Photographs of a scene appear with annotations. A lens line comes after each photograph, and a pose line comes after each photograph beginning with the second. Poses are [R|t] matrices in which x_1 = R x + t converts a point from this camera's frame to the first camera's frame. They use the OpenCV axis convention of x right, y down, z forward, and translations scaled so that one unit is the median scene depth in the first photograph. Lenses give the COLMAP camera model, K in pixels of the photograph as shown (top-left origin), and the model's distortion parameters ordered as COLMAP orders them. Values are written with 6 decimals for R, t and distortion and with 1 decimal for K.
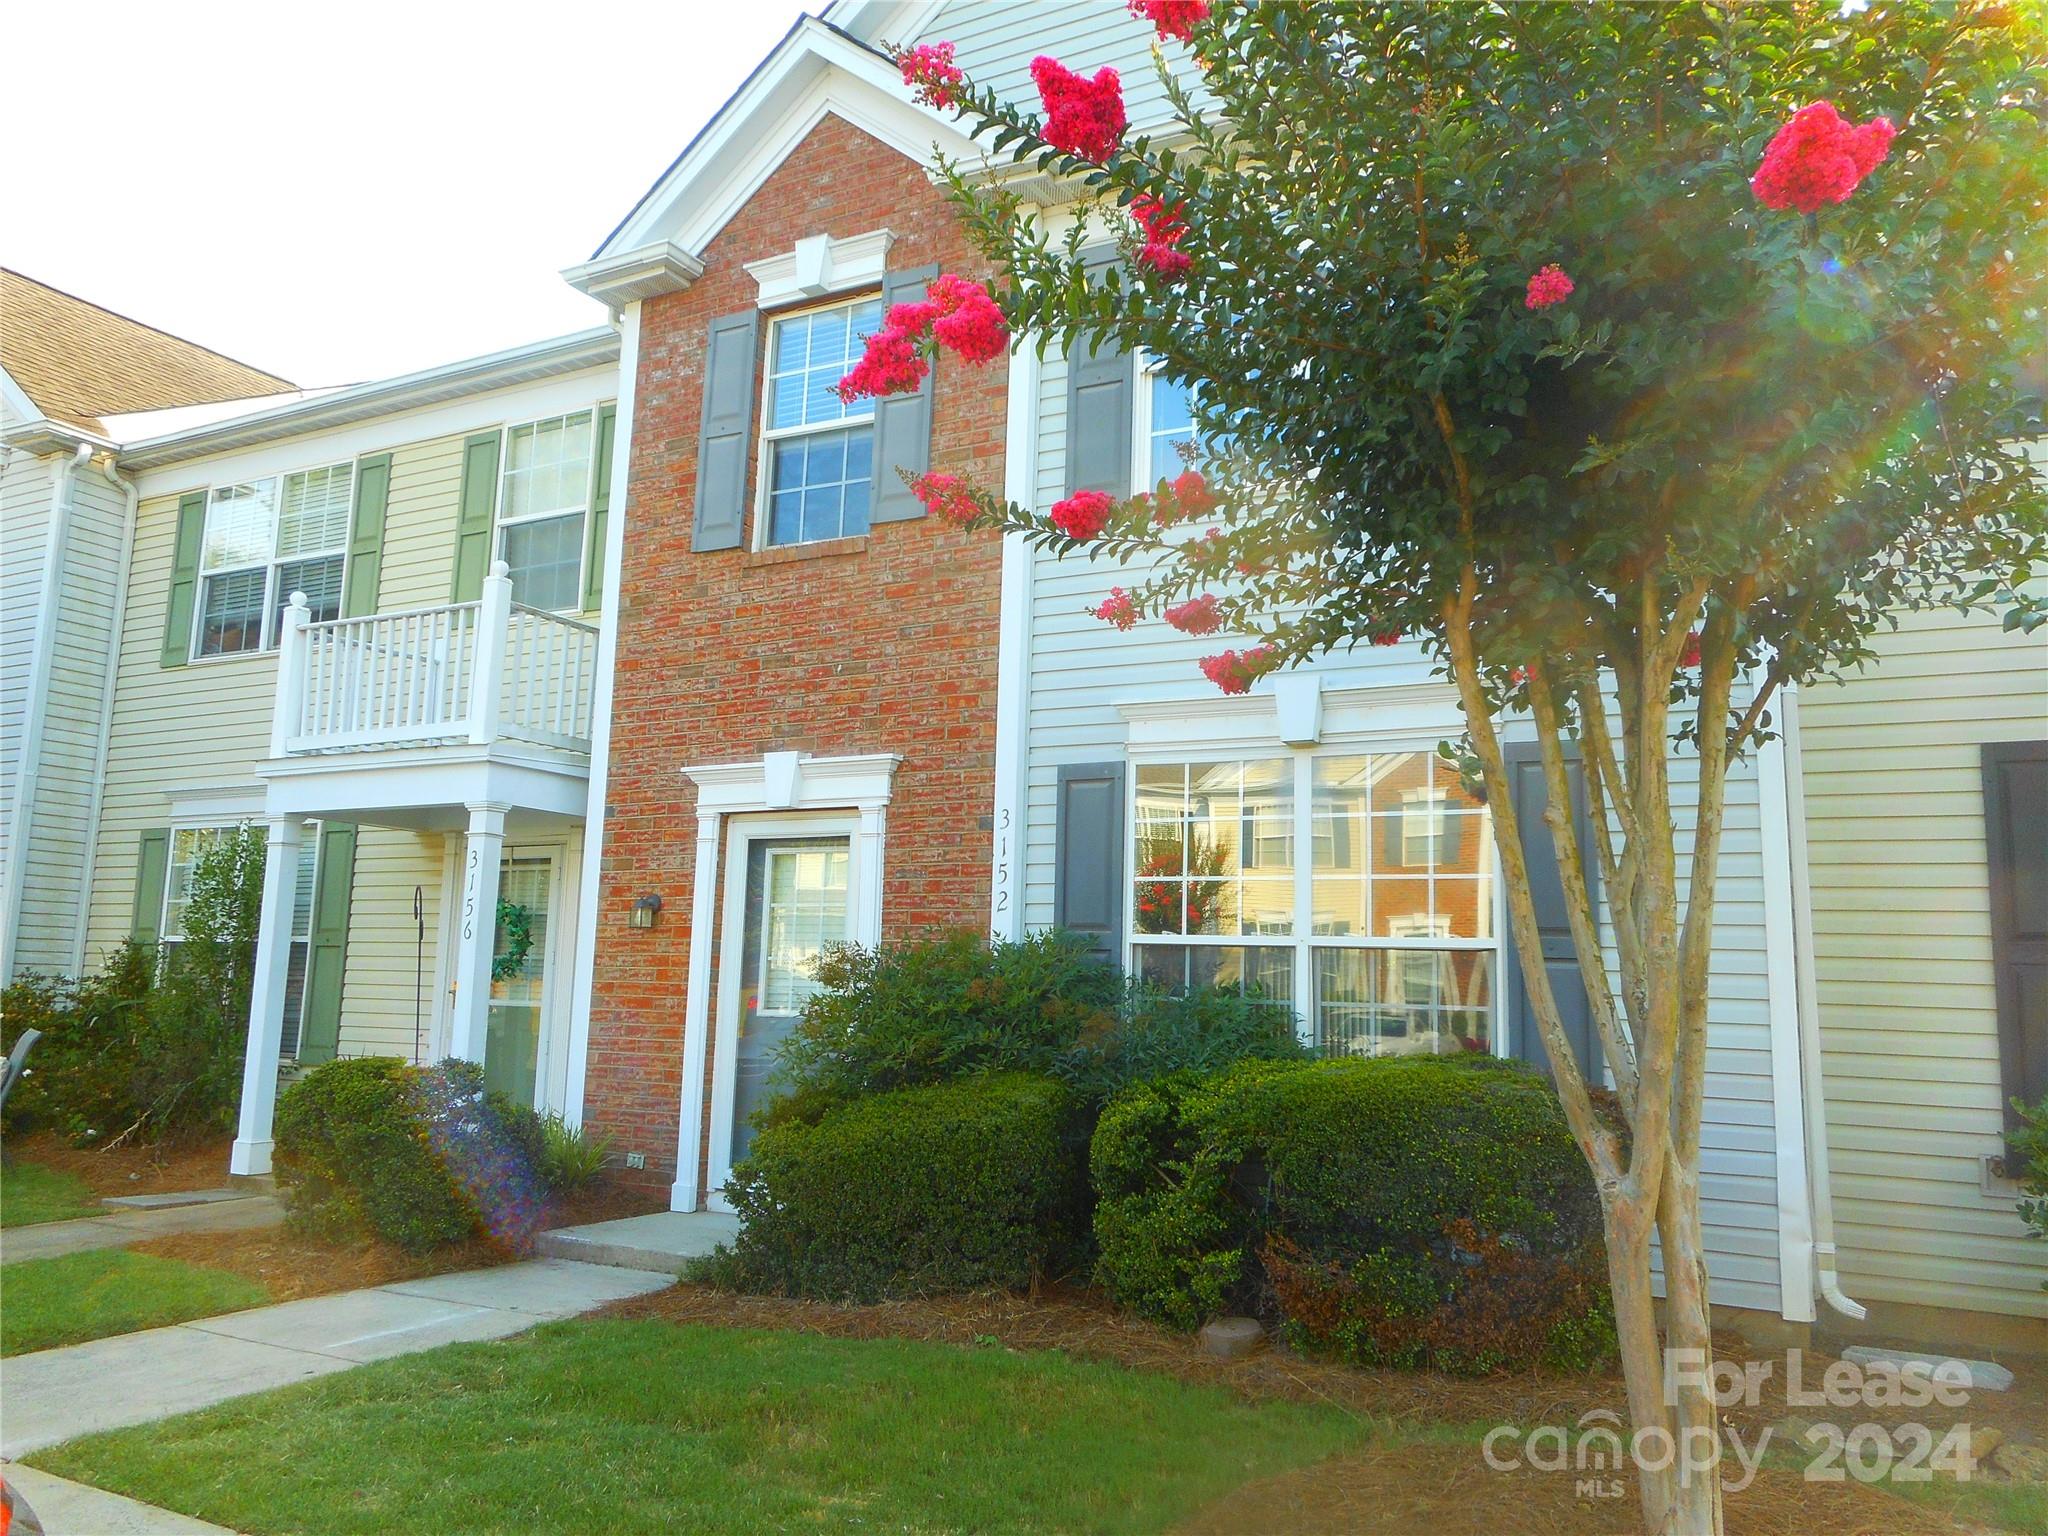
lens RADIAL K [[1550.4, 0, 1014.8], [0, 1550.4, 764.7], [0, 0, 1]] dist [0.012775, -0.003662]
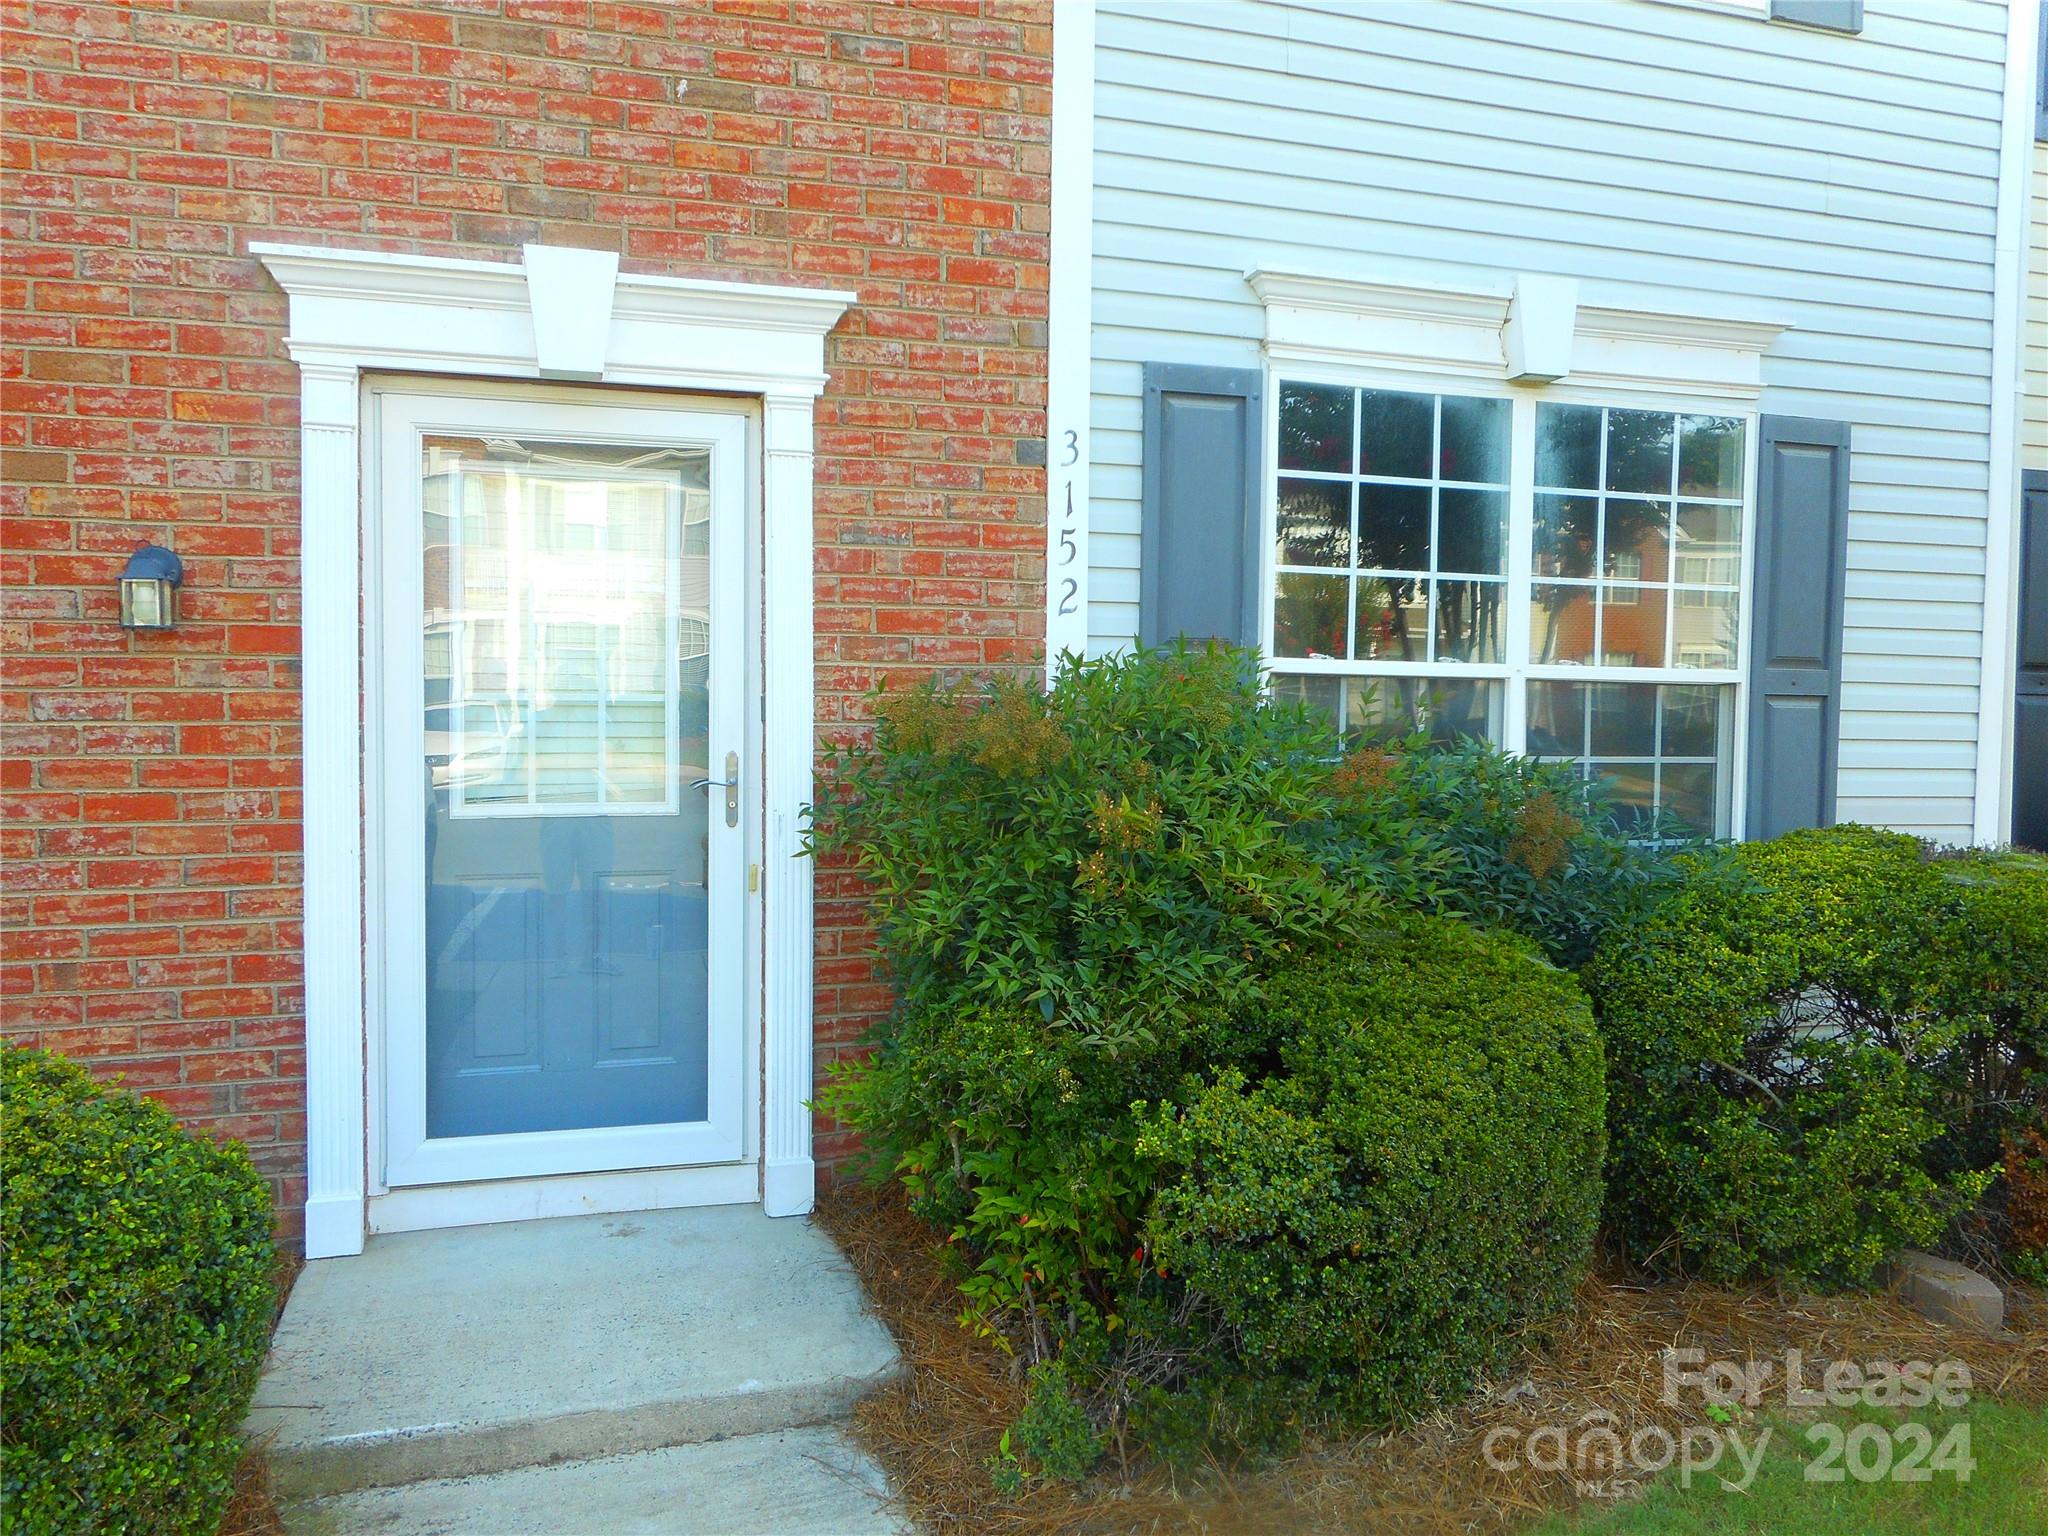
lens RADIAL K [[1550.4, 0, 1027.4], [0, 1550.4, 759.6], [0, 0, 1]] dist [0.012775, -0.003662]
pose [[0.690142, -0.048660, 0.722036, -0.406602], [-0.095809, 0.982810, 0.157811, 0.055999], [-0.717304, -0.178090, 0.673617, 0.590996]]
